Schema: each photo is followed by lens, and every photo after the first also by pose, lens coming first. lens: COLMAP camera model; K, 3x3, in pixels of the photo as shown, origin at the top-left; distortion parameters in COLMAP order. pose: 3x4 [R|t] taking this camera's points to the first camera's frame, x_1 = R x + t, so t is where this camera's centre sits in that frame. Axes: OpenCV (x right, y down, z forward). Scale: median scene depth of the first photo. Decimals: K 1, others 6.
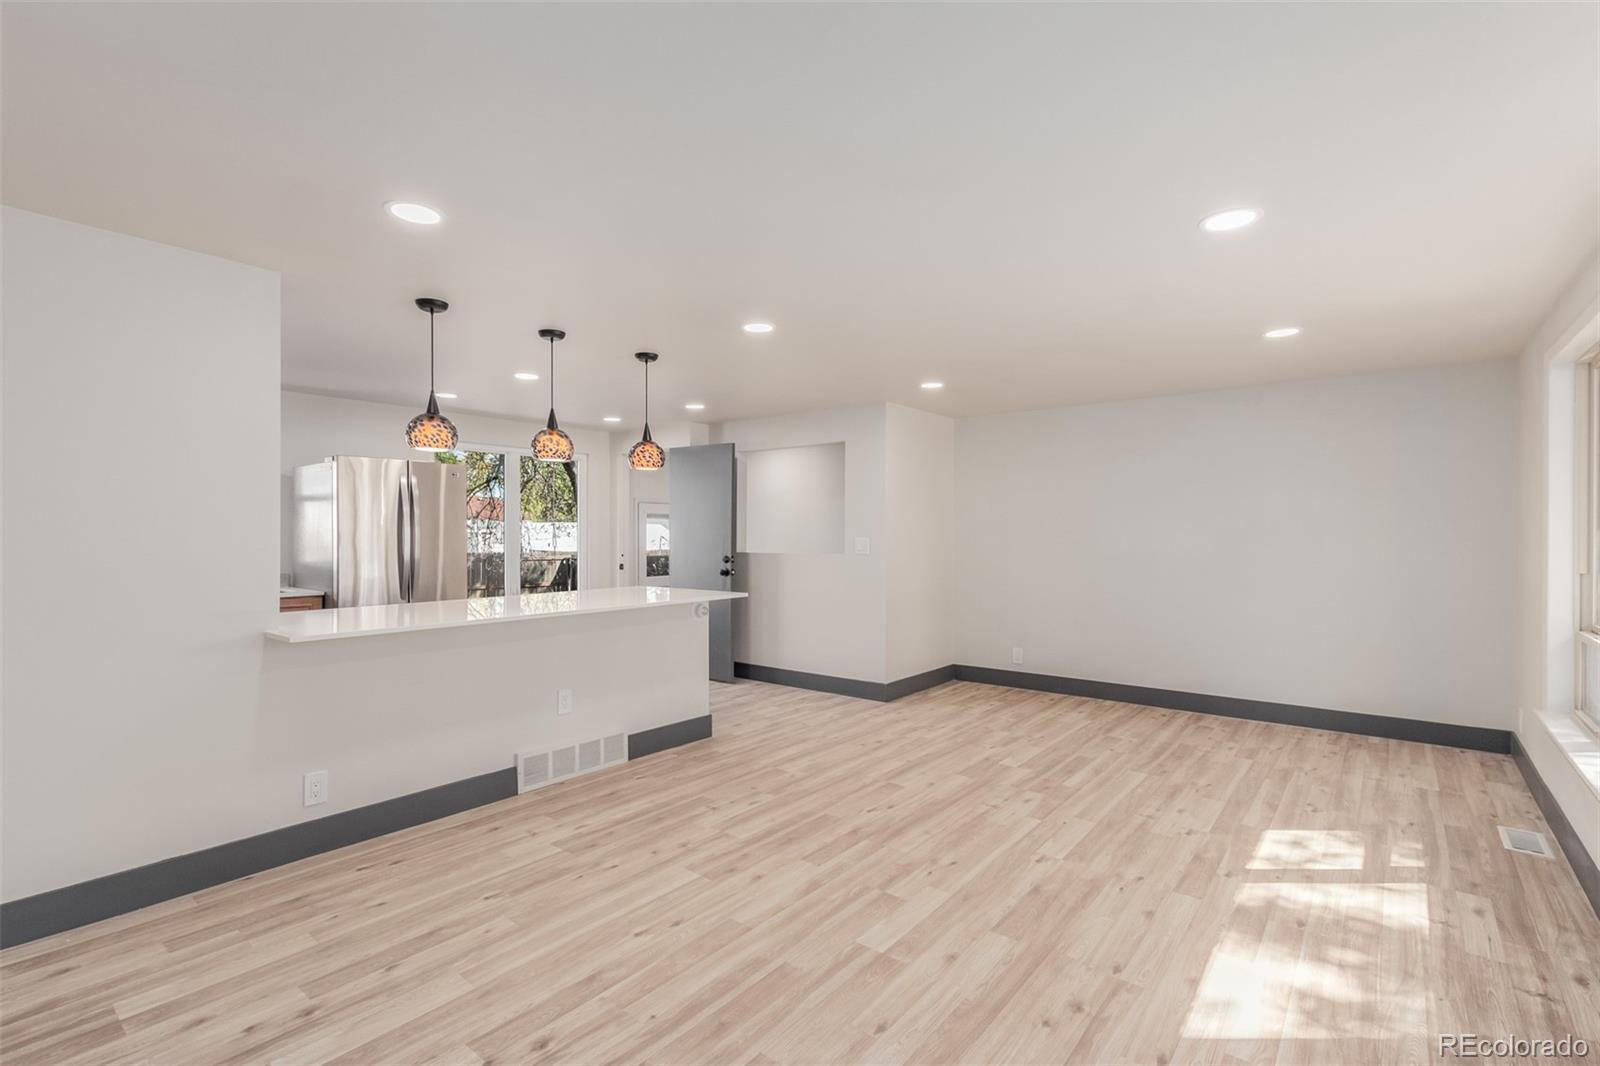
lens RADIAL K [[759.2, 0, 803.4], [0, 759.2, 537.7], [0, 0, 1]] dist [0.001894, -0.003316]
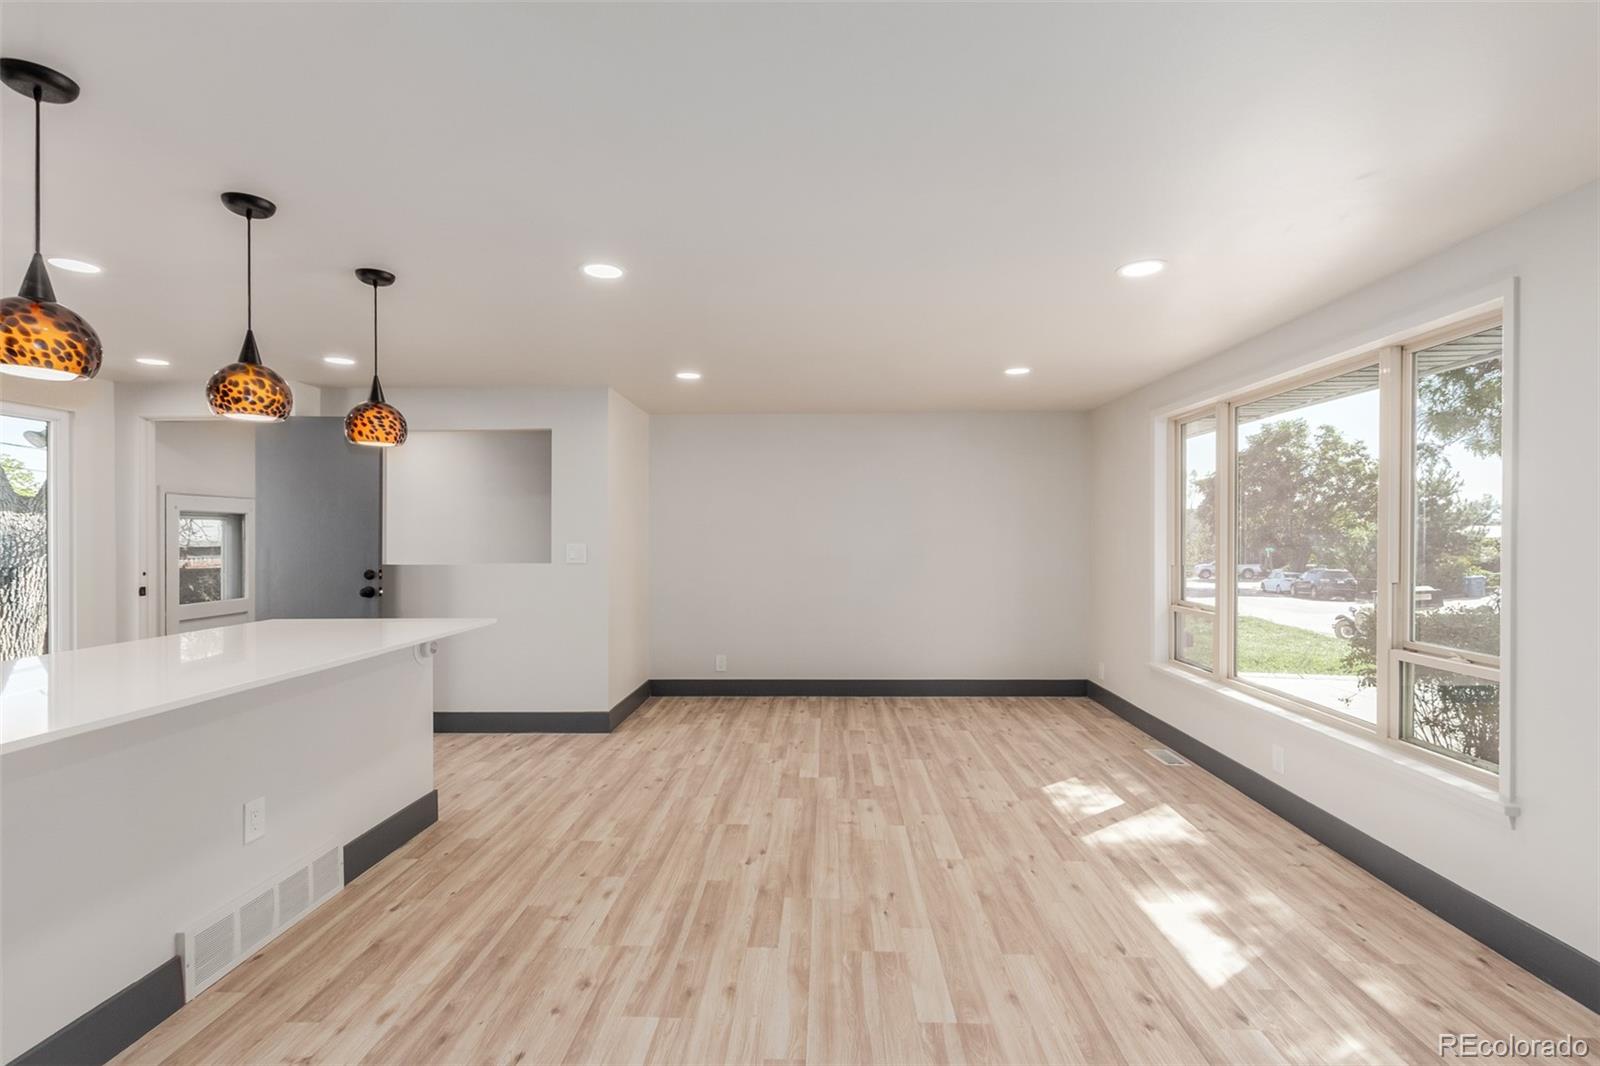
lens RADIAL K [[745.0, 0, 827.0], [0, 745.0, 537.8], [0, 0, 1]] dist [0.003639, -0.000807]
pose [[0.785970, -0.002573, 0.618260, -0.345173], [0.006382, 0.999972, -0.003952, -0.002723], [-0.618232, 0.007052, 0.785964, 0.268593]]
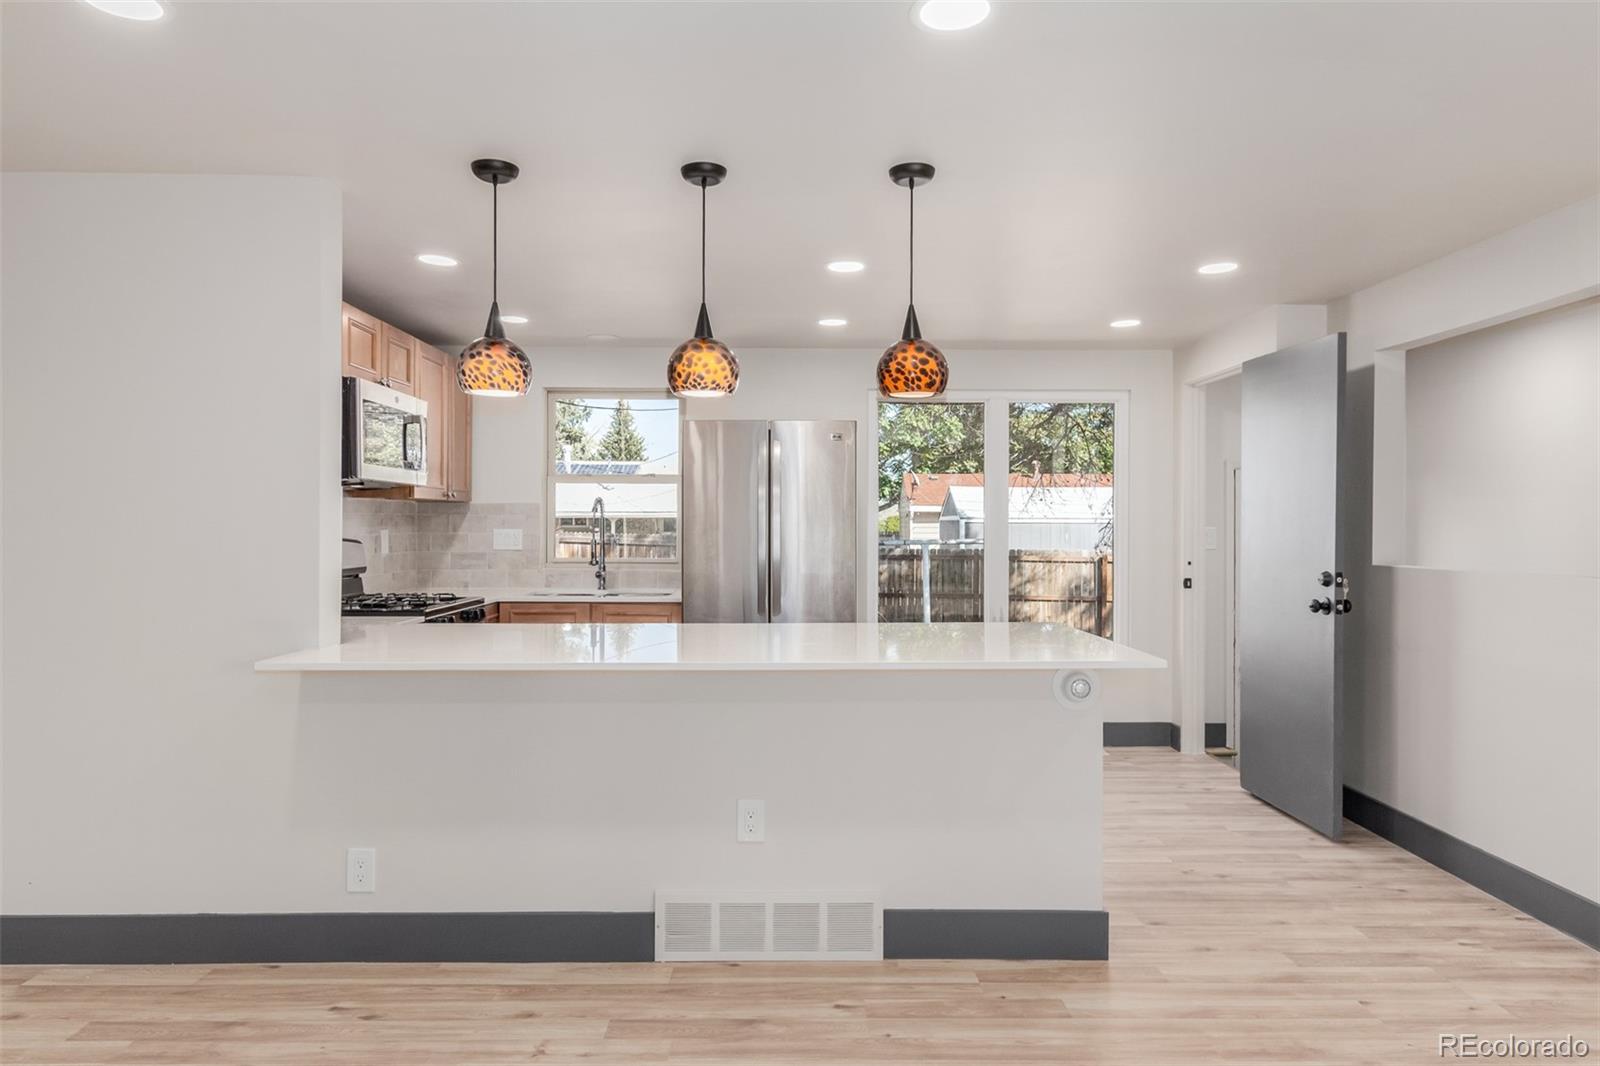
lens RADIAL K [[983.0, 0, 774.4], [0, 983.0, 527.4], [0, 0, 1]] dist [0.001767, -0.002613]
pose [[0.620724, 0.002564, -0.784025, 0.287550], [-0.005859, 0.999982, -0.001368, -0.001222], [0.784008, 0.005443, 0.620727, 0.597553]]
